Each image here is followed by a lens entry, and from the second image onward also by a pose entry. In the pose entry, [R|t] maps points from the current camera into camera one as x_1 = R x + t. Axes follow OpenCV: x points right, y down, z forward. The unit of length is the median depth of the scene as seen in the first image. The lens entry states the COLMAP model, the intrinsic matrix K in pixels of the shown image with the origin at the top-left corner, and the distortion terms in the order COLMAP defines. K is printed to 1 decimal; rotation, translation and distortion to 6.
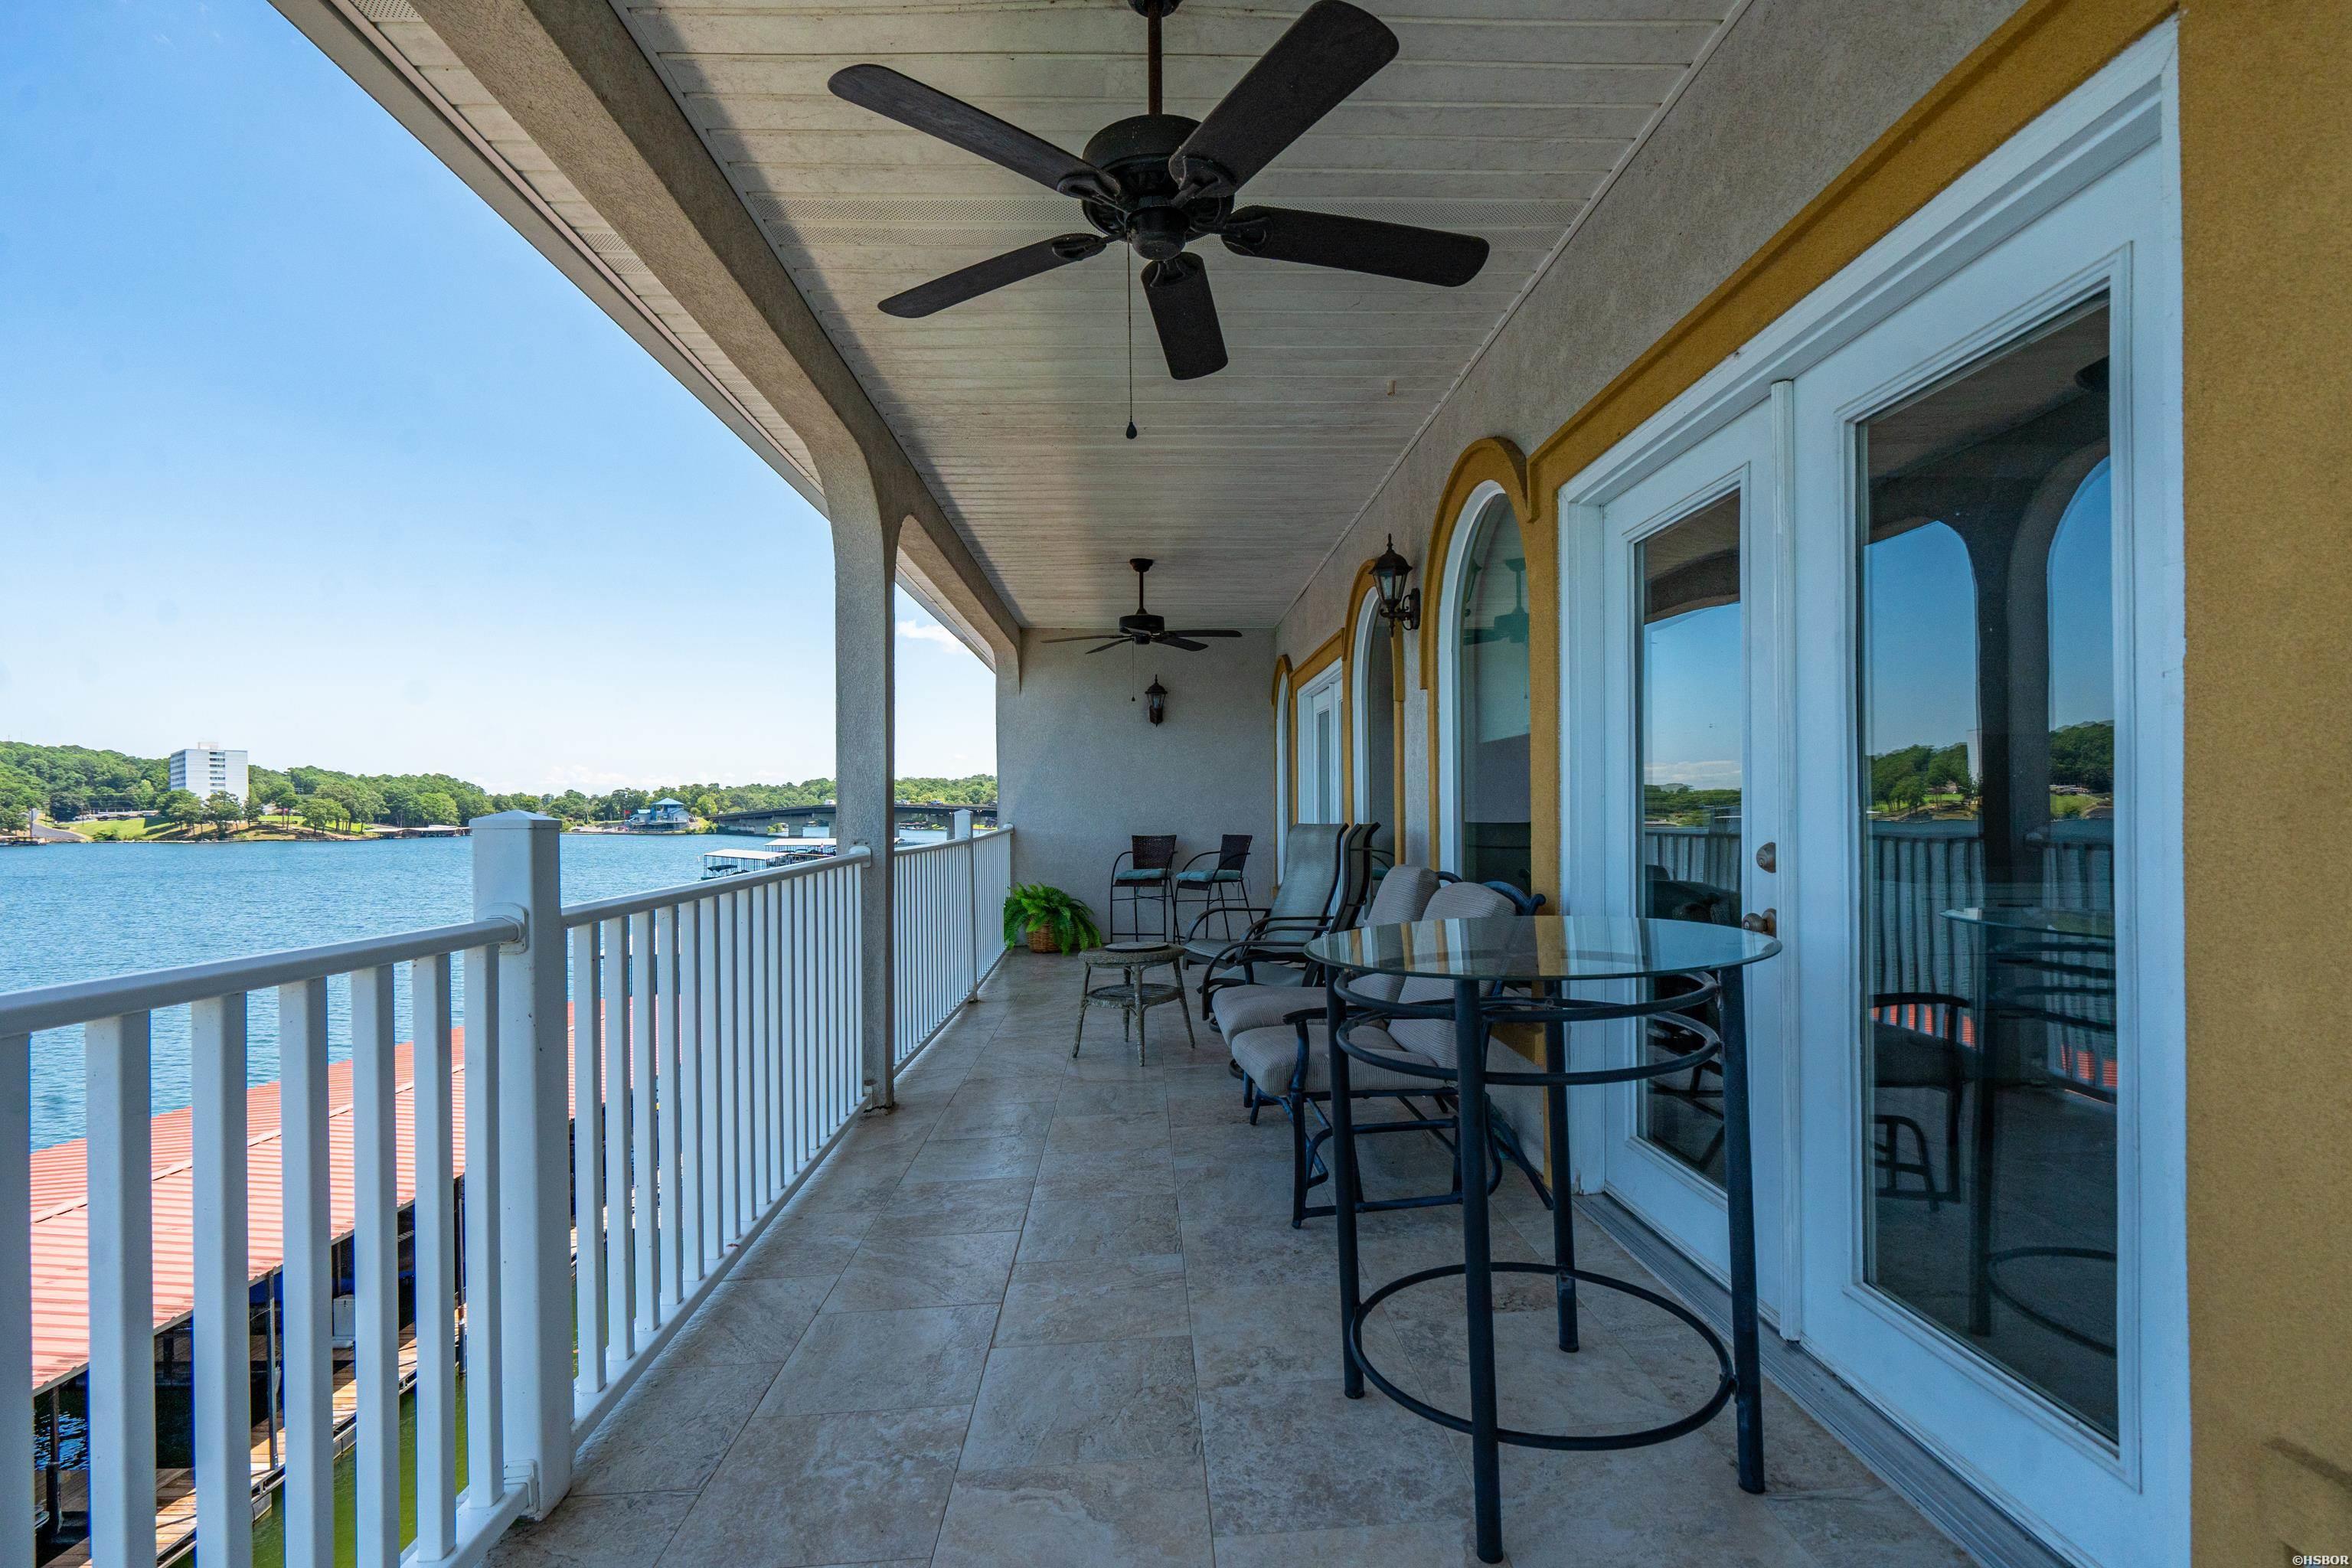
lens RADIAL K [[1090.1, 0, 1163.7], [0, 1090.1, 804.9], [0, 0, 1]] dist [0.001612, 0.001136]
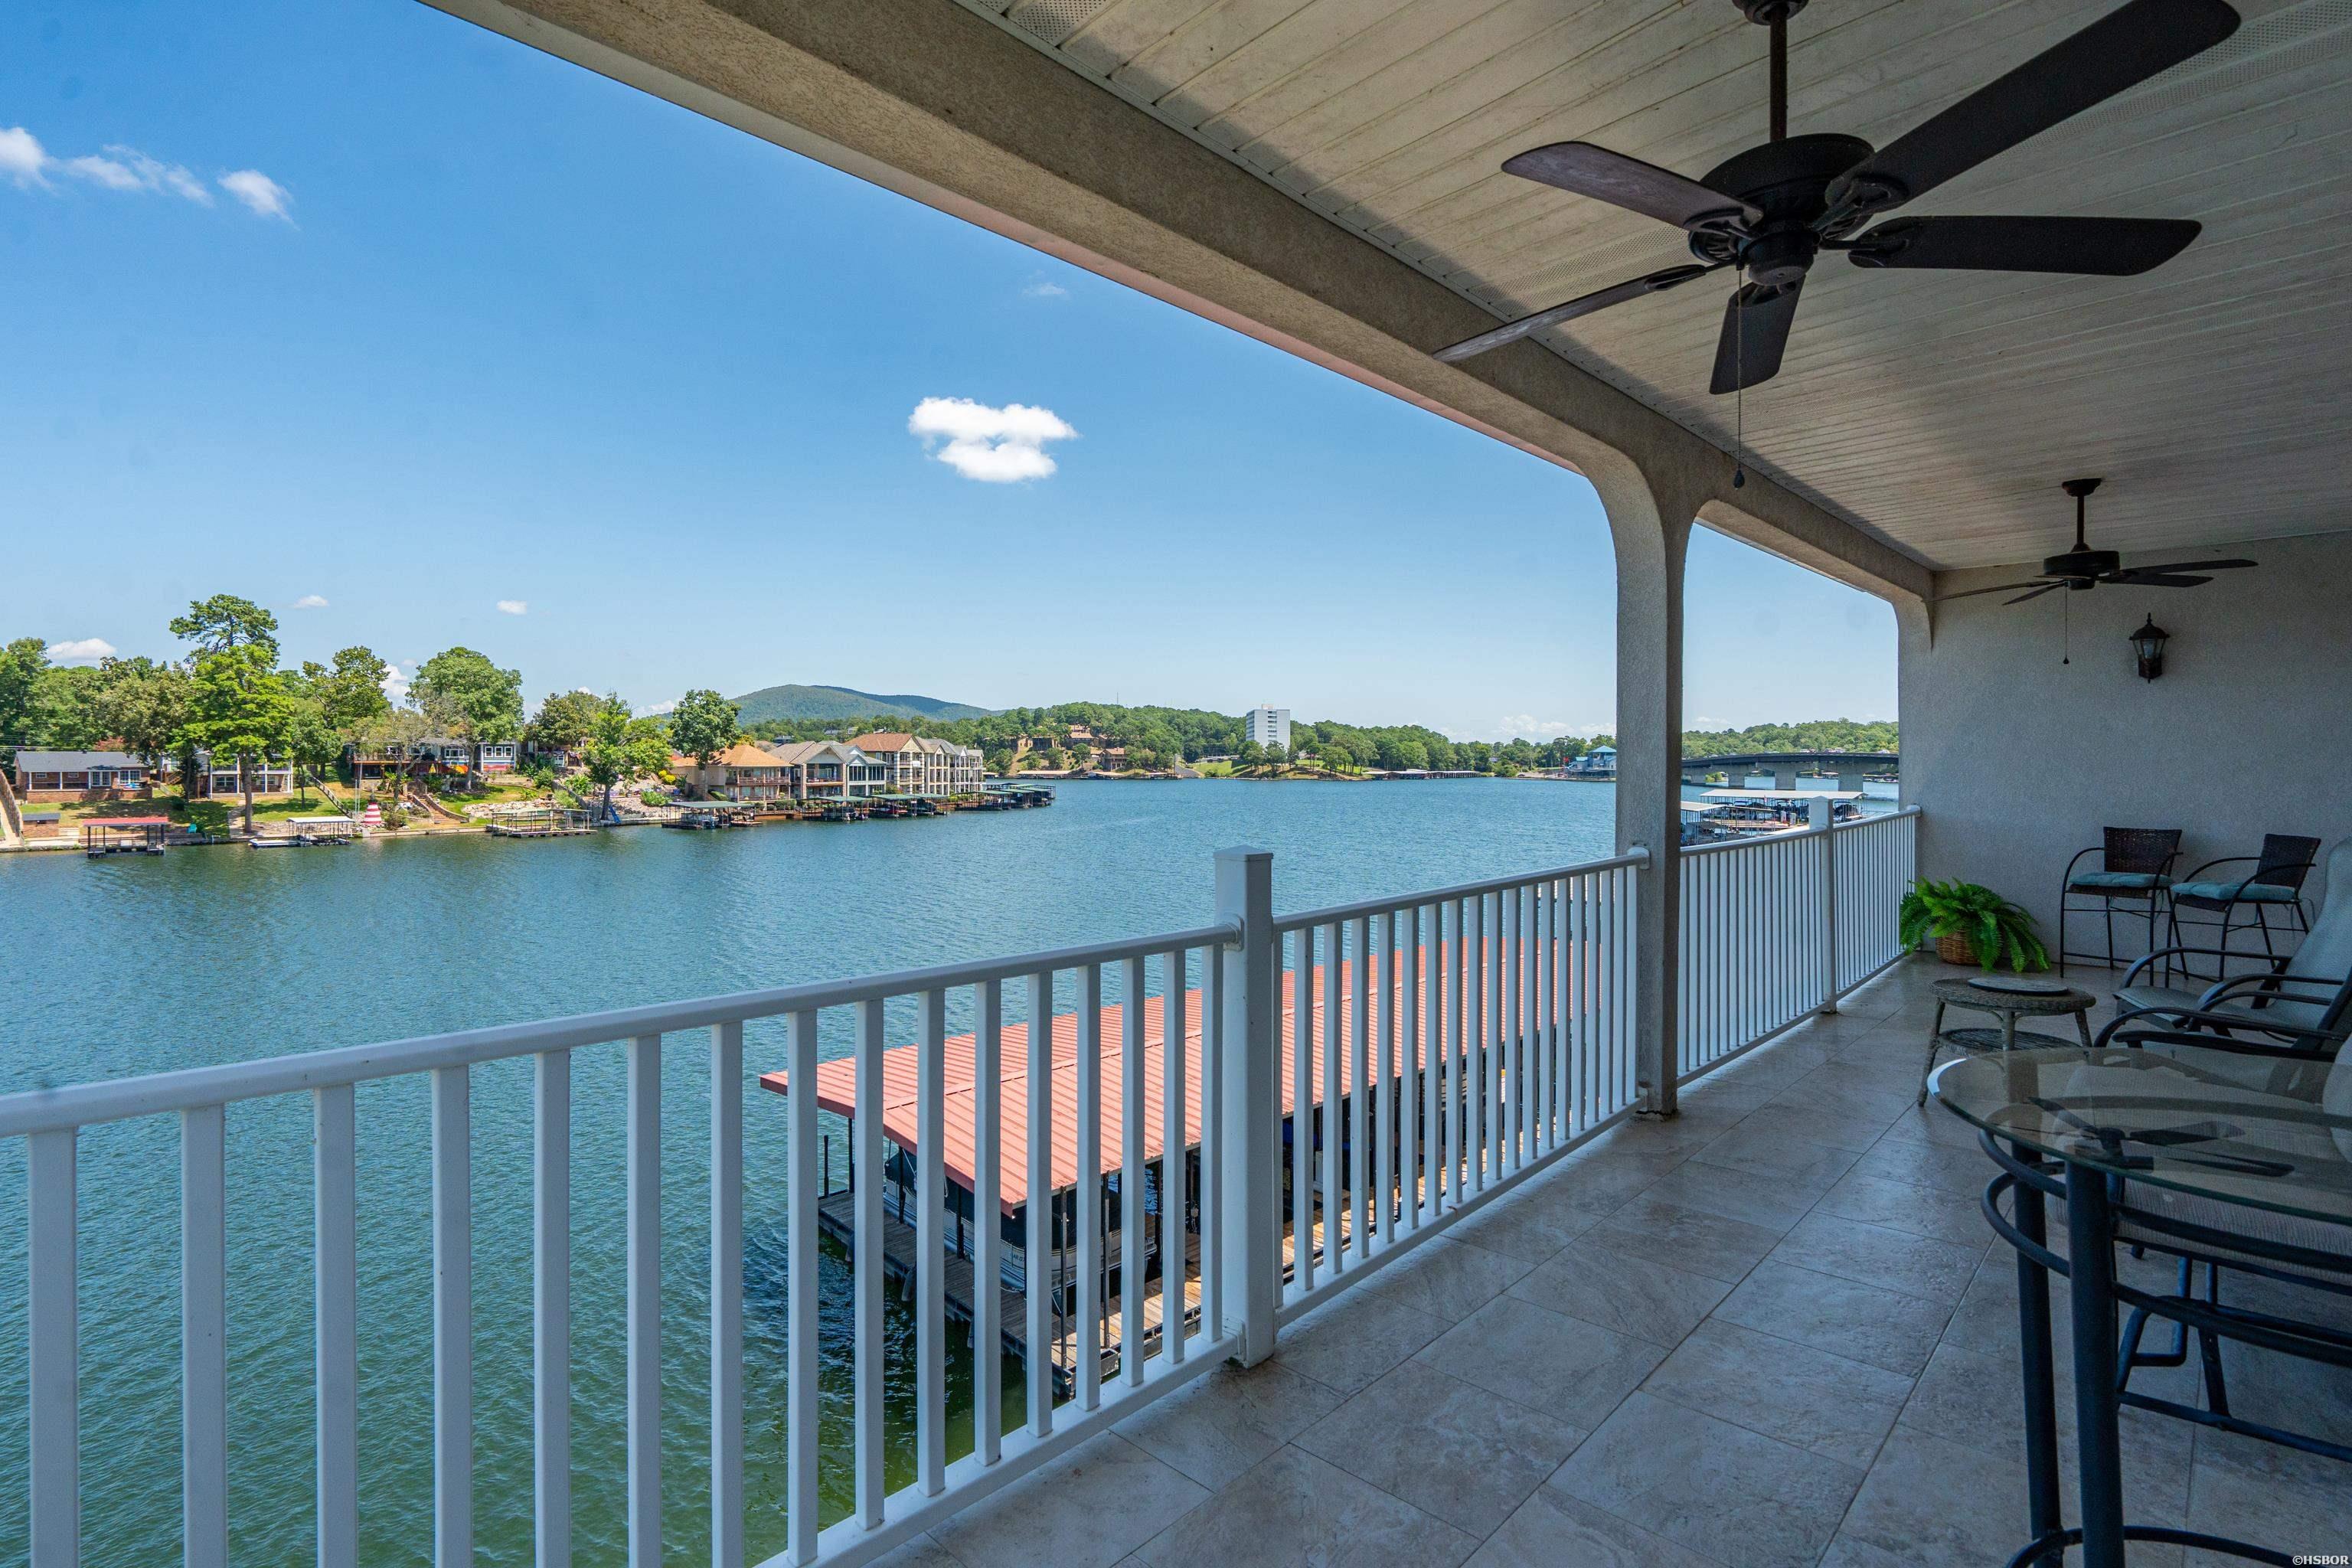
lens RADIAL K [[1090.1, 0, 1173.5], [0, 1090.1, 749.8], [0, 0, 1]] dist [0.001612, 0.001136]
pose [[0.692935, 0.000960, -0.721000, 0.071195], [-0.002146, 0.999997, -0.000731, -0.024081], [0.720997, 0.002054, 0.692935, -0.003096]]
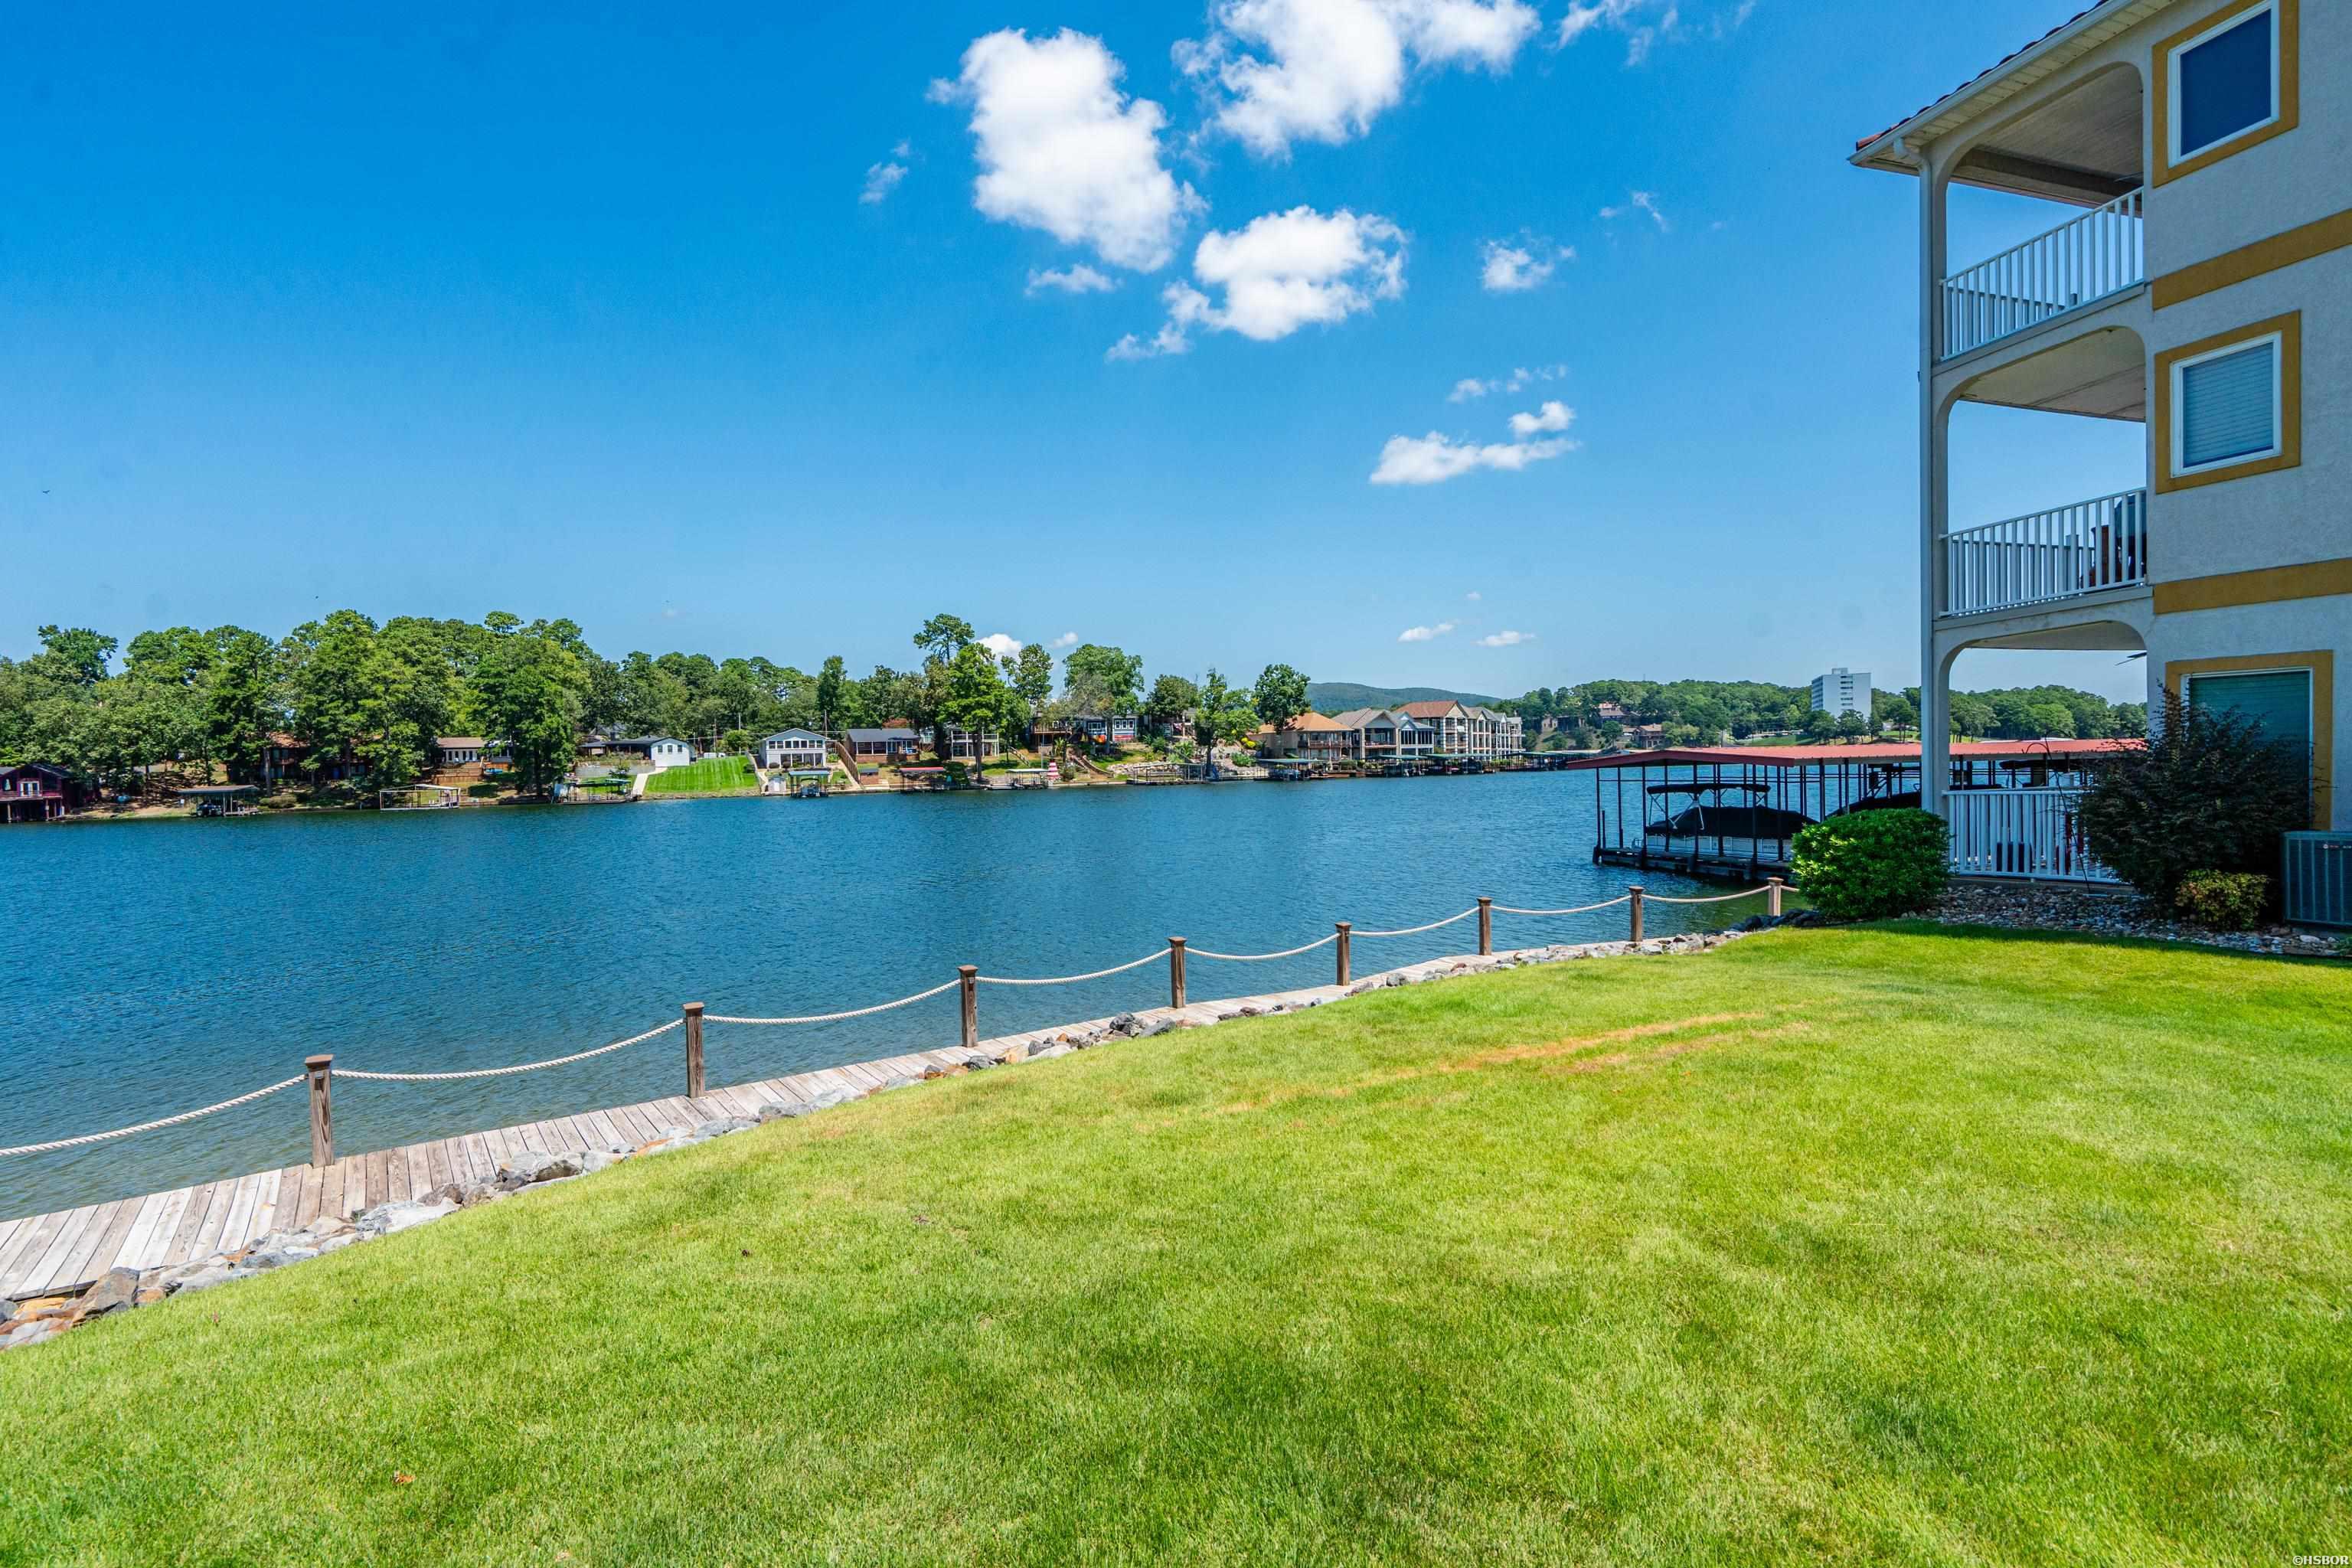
lens RADIAL K [[1090.1, 0, 1177.7], [0, 1090.1, 790.1], [0, 0, 1]] dist [0.001612, 0.001136]
pose [[0.304451, 0.027438, -0.952133, 0.497377], [0.027317, 0.998922, 0.037521, 0.304118], [0.952136, -0.037433, 0.303373, -0.749172]]
